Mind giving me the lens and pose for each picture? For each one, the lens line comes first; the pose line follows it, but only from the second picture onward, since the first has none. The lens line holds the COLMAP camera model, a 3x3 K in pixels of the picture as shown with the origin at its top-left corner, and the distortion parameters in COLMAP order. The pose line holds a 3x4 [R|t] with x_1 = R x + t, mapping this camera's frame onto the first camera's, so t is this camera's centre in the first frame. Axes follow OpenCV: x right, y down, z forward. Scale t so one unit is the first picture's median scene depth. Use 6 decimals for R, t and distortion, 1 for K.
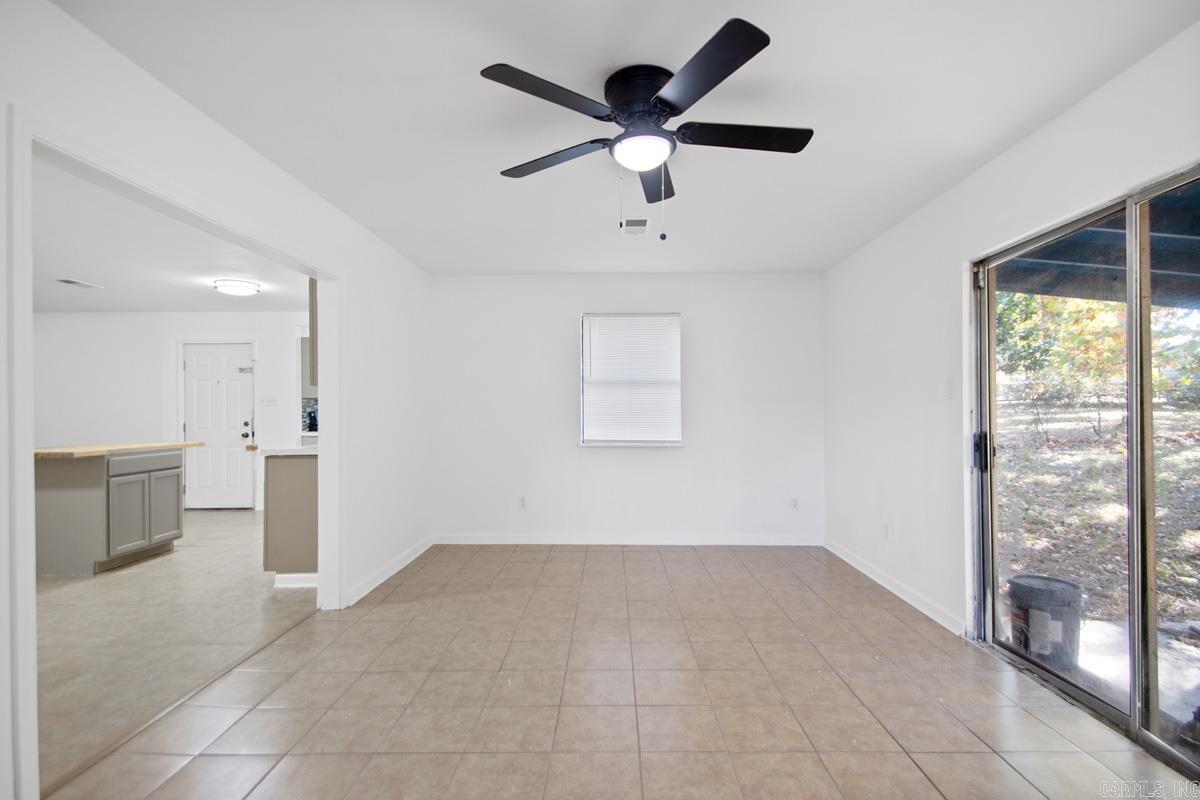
lens RADIAL K [[554.5, 0, 612.2], [0, 554.5, 402.1], [0, 0, 1]] dist [0.023442, -0.011139]
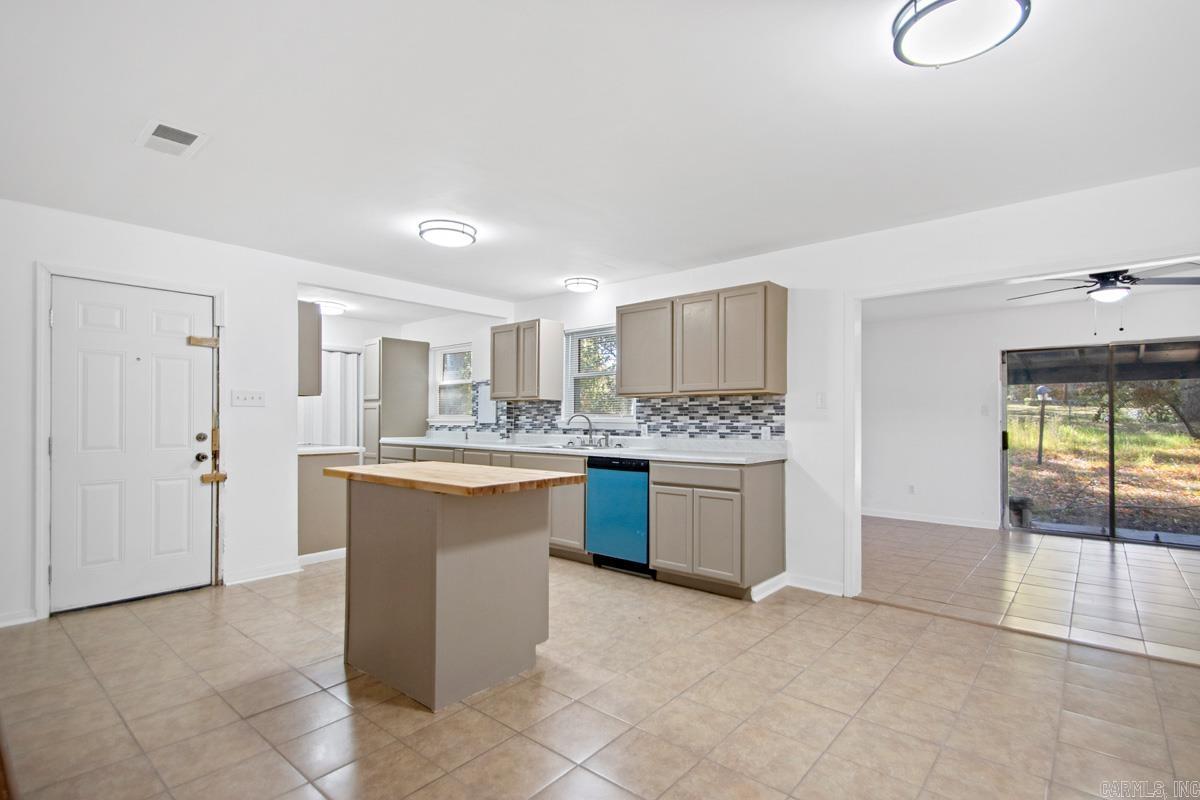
lens RADIAL K [[554.5, 0, 617.2], [0, 554.5, 414.9], [0, 0, 1]] dist [0.023442, -0.011139]
pose [[0.643286, 0.019263, 0.765383, -0.834887], [-0.020328, 0.999761, -0.008076, 0.012705], [-0.765356, -0.010363, 0.643524, 0.315300]]
